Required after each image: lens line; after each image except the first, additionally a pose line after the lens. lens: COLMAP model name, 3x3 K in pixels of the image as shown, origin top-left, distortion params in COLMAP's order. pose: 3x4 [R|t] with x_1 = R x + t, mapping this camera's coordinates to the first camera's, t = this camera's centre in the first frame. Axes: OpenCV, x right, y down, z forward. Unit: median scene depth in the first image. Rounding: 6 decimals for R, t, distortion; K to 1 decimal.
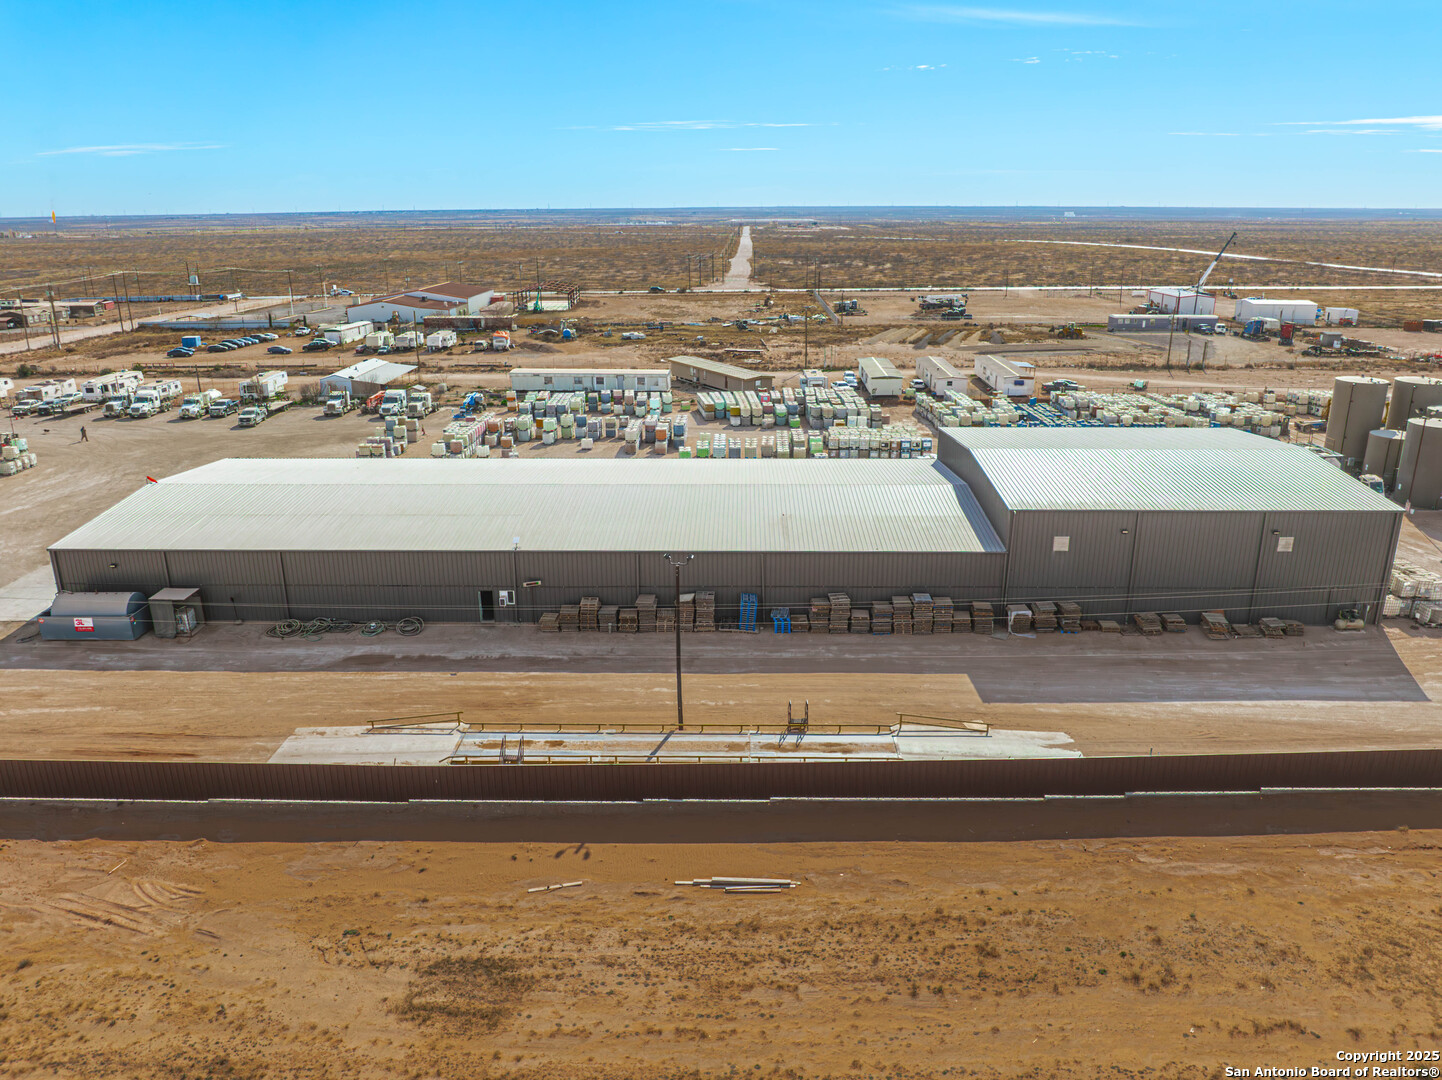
lens RADIAL K [[1014.0, 0, 724.3], [0, 1014.0, 543.0], [0, 0, 1]] dist [-0.046386, 0.018621]
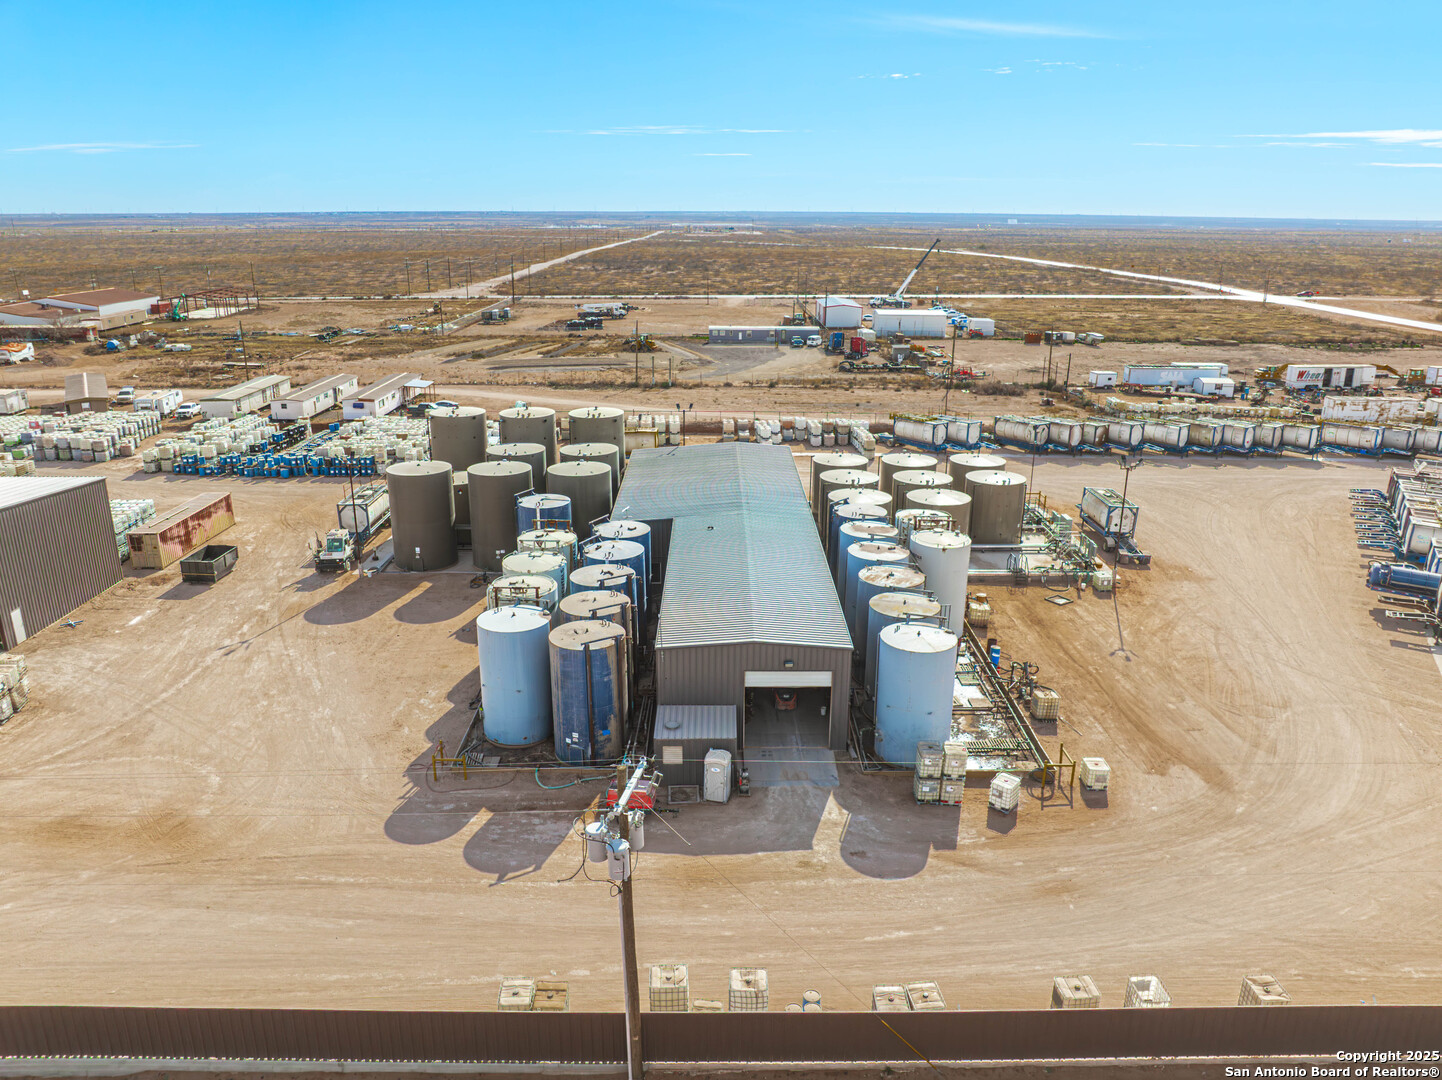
lens RADIAL K [[1014.0, 0, 724.9], [0, 1014.0, 542.2], [0, 0, 1]] dist [-0.046386, 0.018621]
pose [[0.999360, -0.000517, 0.035765, 0.294168], [0.000686, 0.999989, -0.004685, -0.017098], [-0.035762, 0.004707, 0.999349, 0.049287]]
